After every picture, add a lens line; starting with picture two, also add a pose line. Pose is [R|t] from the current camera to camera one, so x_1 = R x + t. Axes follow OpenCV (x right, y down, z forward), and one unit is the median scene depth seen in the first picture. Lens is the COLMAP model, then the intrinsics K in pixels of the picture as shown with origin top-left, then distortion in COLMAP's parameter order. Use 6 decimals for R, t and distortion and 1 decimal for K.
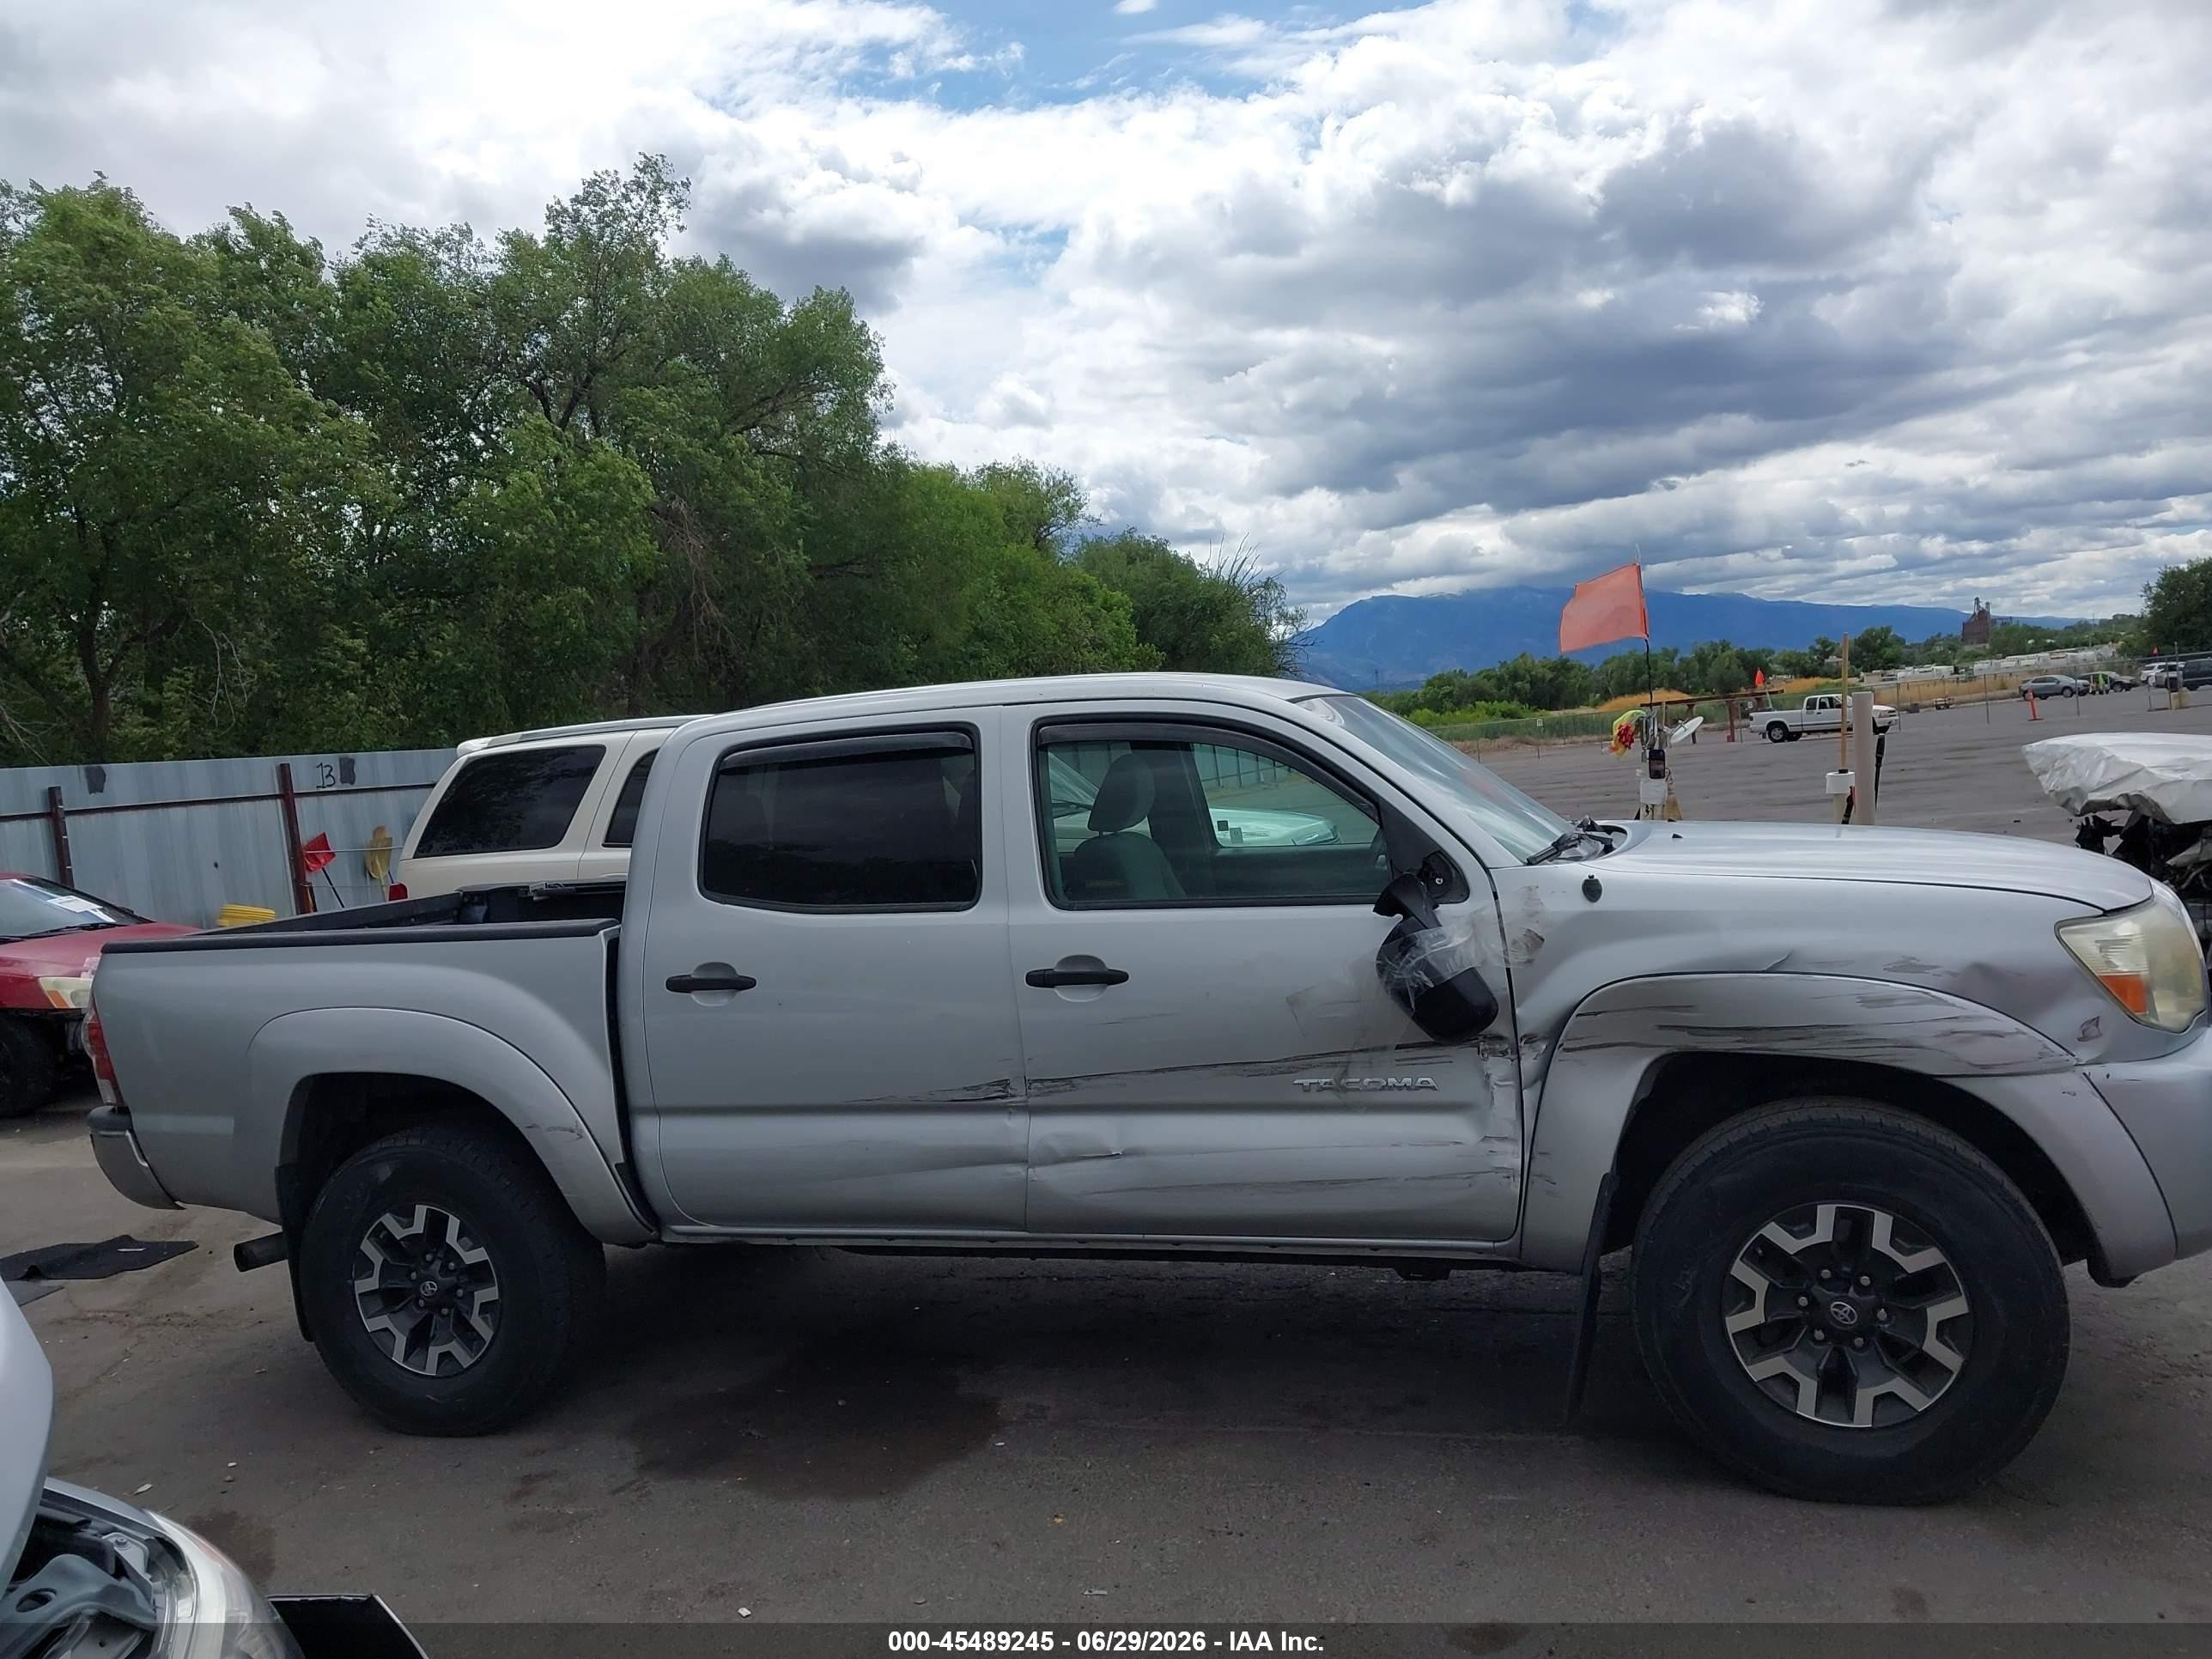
lens RADIAL K [[1731.8, 0, 1108.6], [0, 1731.8, 830.1], [0, 0, 1]] dist [0.031424, -0.038461]
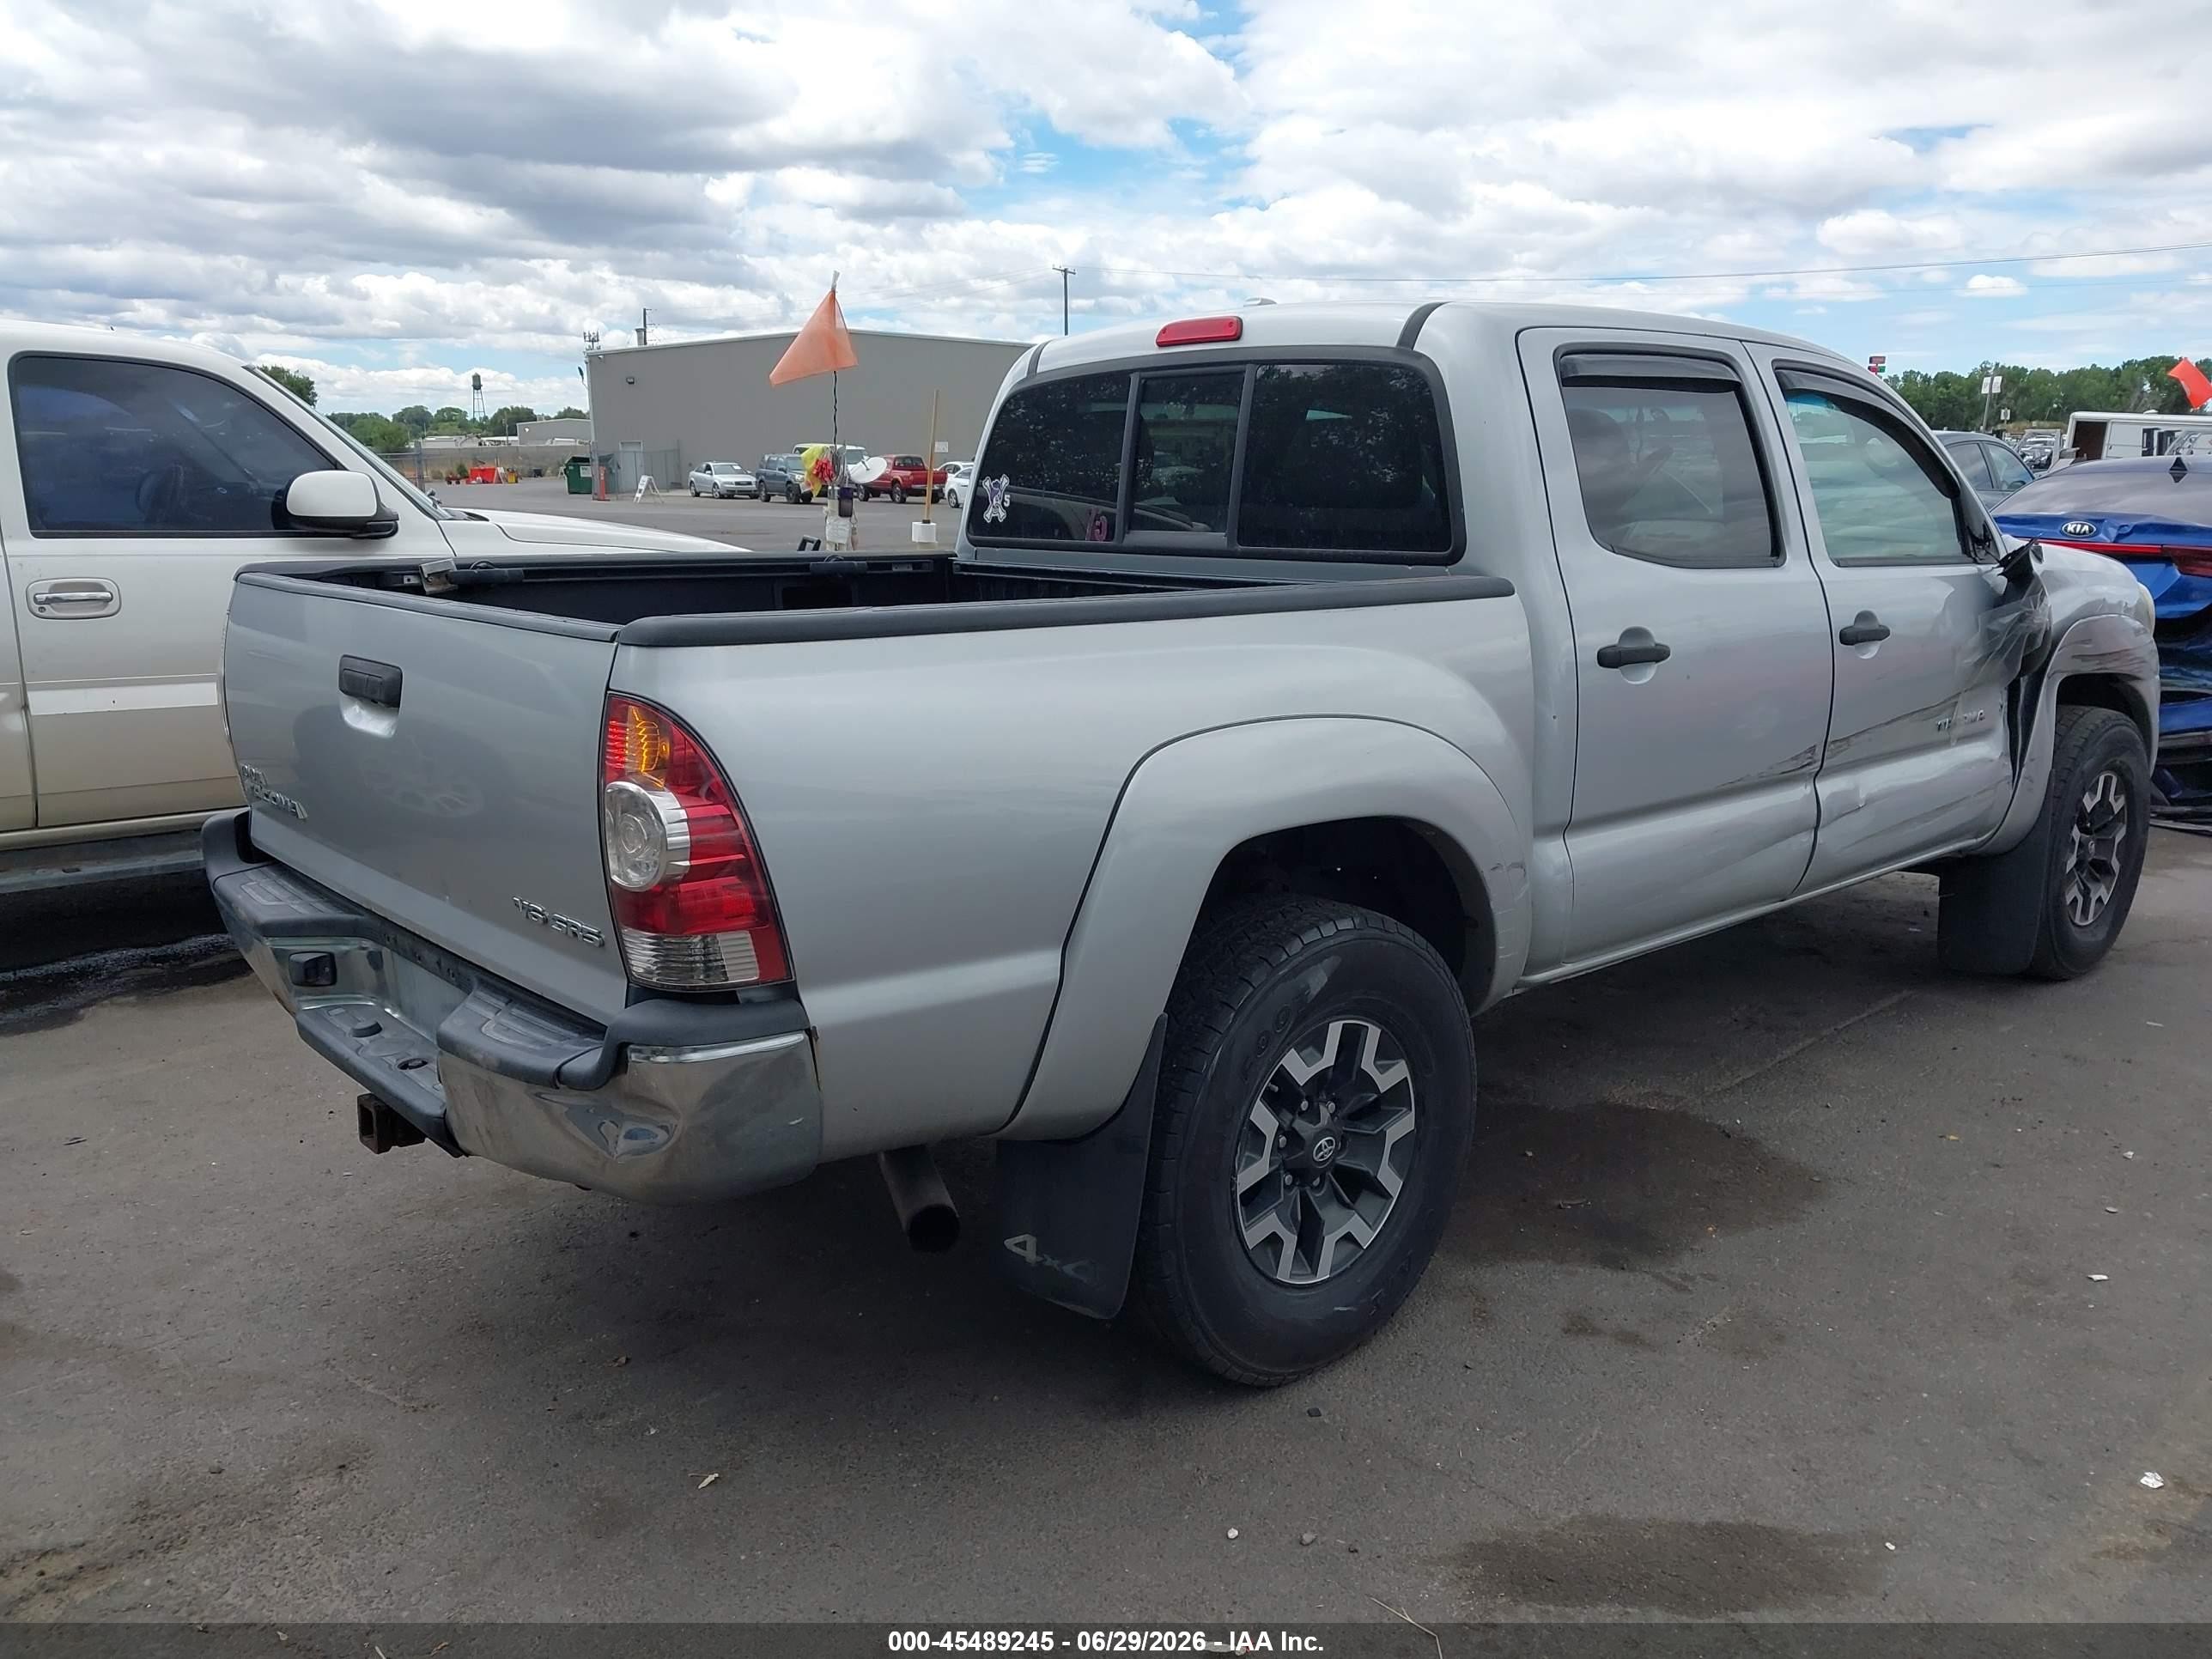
lens RADIAL K [[1731.8, 0, 1094.4], [0, 1731.8, 843.7], [0, 0, 1]] dist [0.031424, -0.038461]
pose [[0.515218, -0.105273, 0.850569, -1.080798], [0.001363, 0.992527, 0.122017, 0.079340], [-0.857058, -0.061706, 0.511512, 0.831599]]
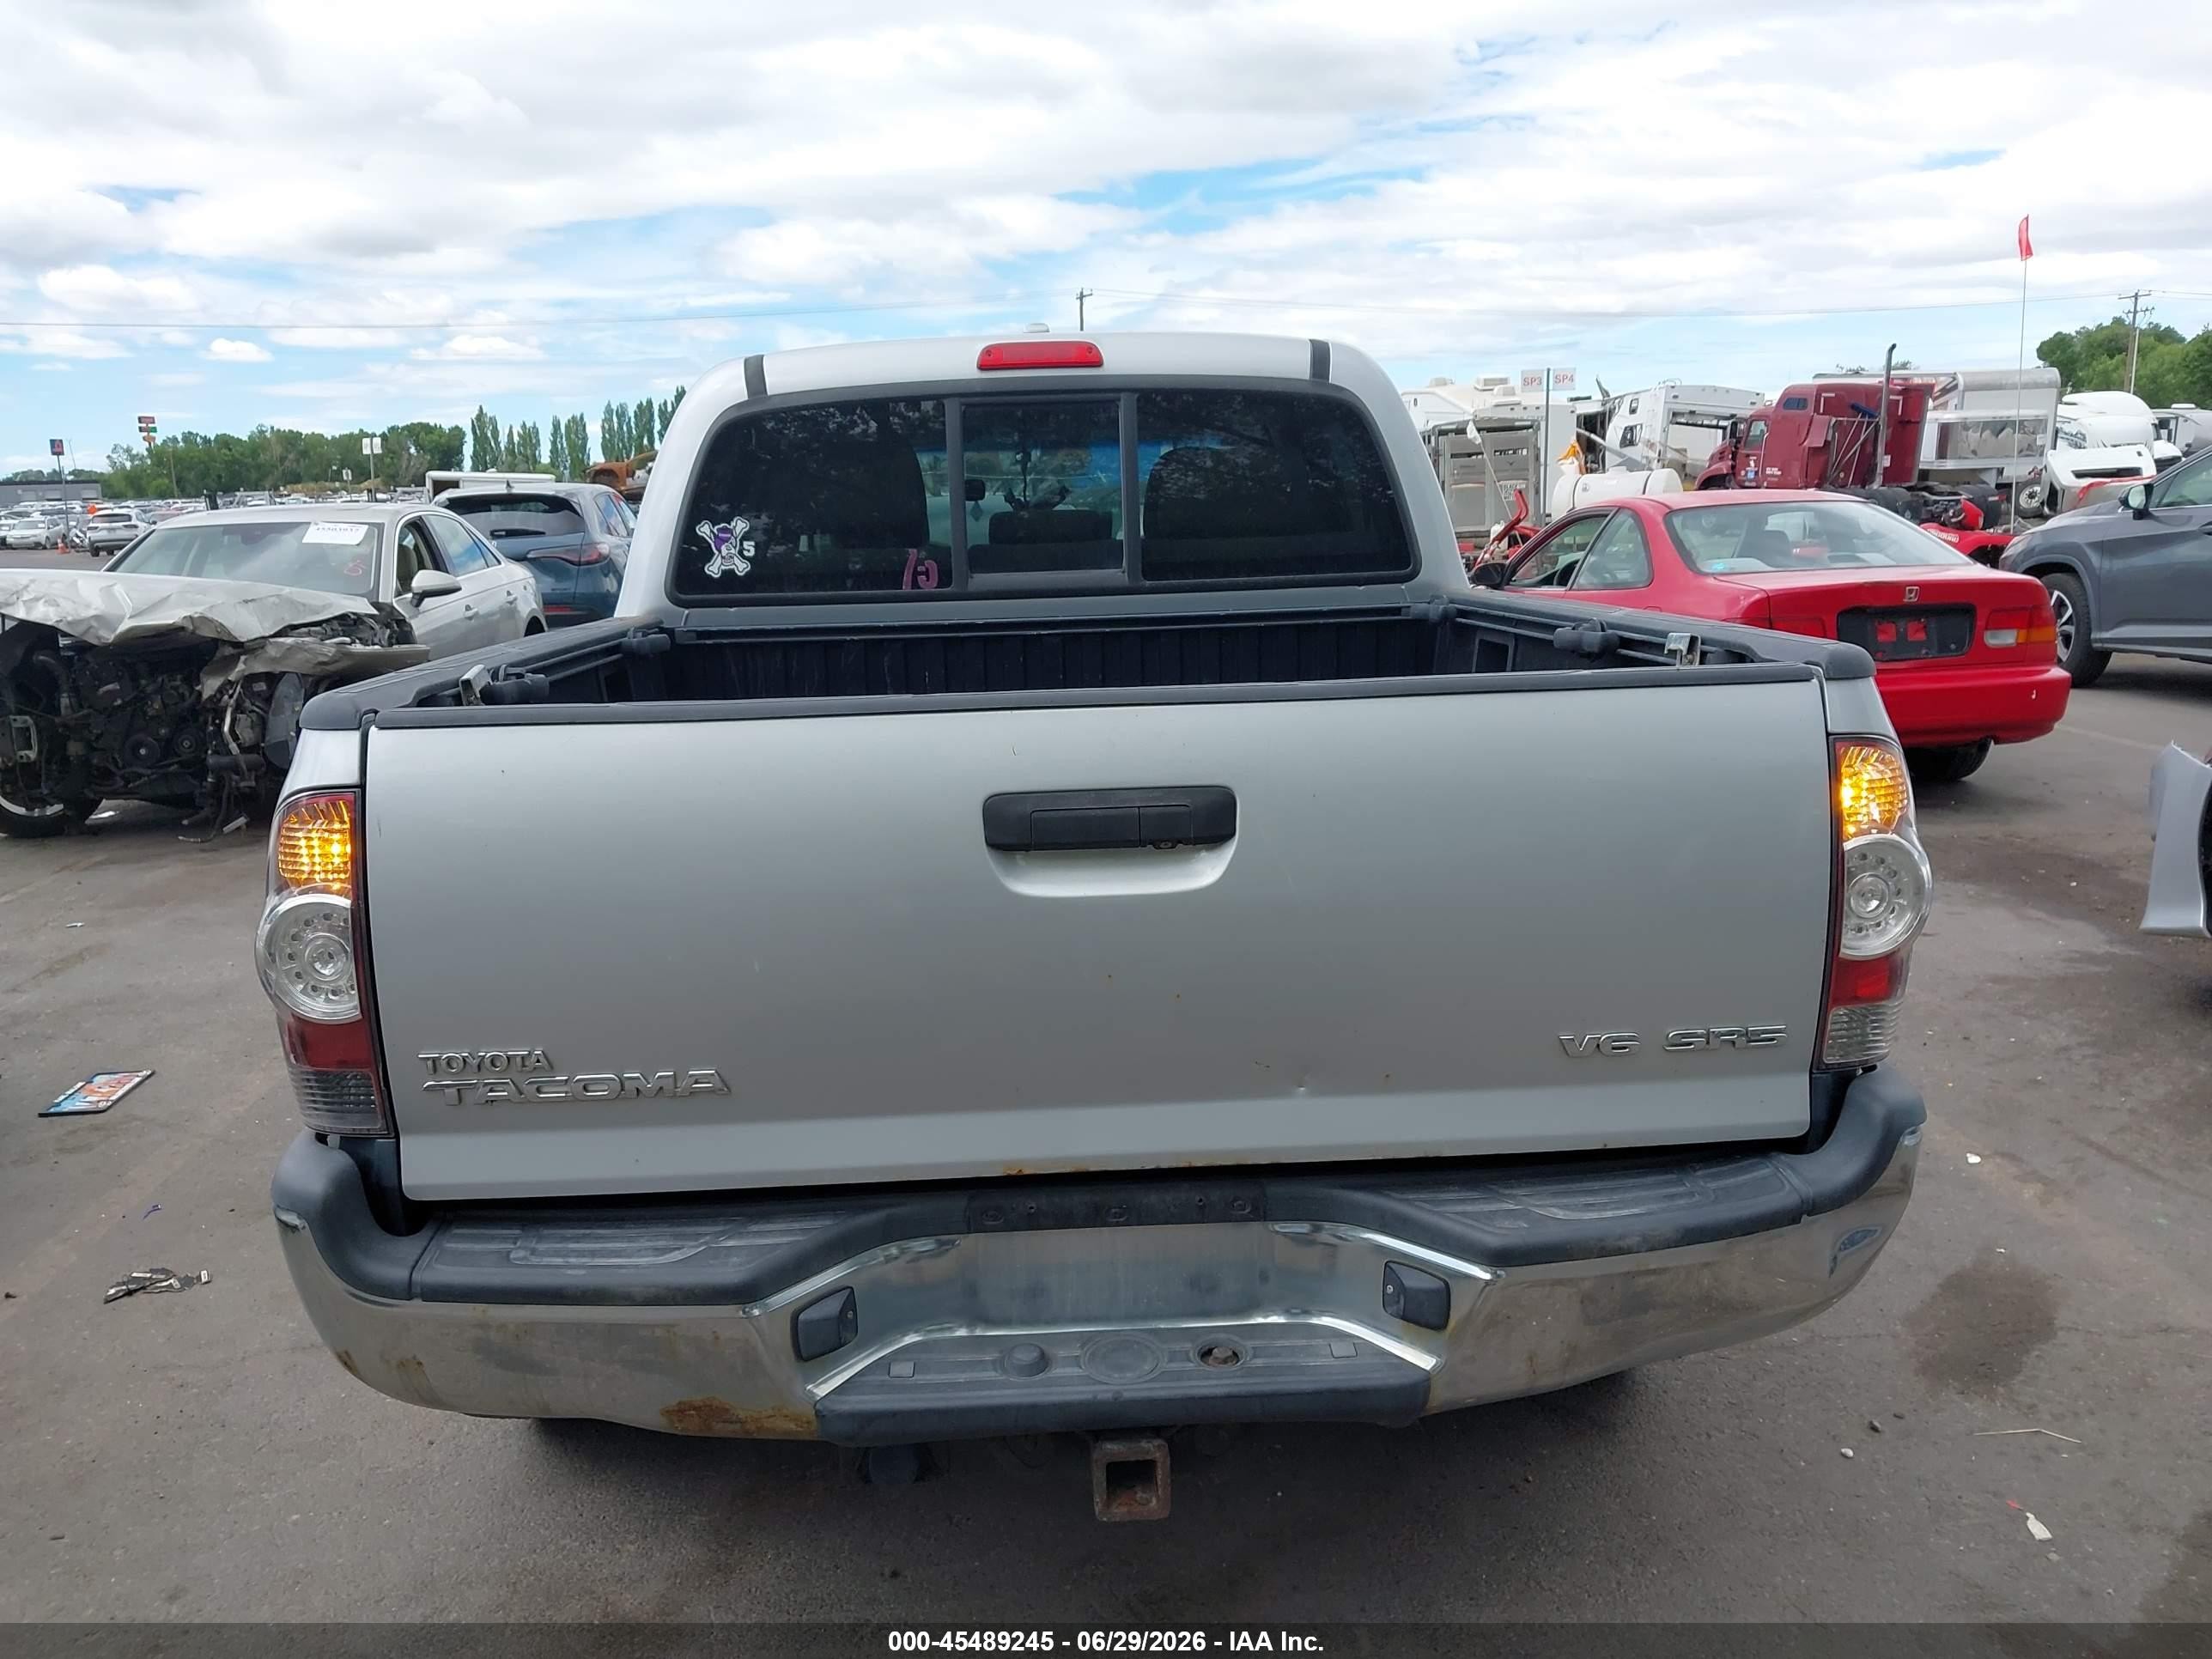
lens RADIAL K [[1731.8, 0, 1096.1], [0, 1731.8, 836.9], [0, 0, 1]] dist [0.031424, -0.038461]
pose [[-0.349273, -0.090060, 0.932683, -1.060918], [0.096289, 0.986651, 0.131330, 0.045959], [-0.932061, 0.135677, -0.335939, 1.555274]]
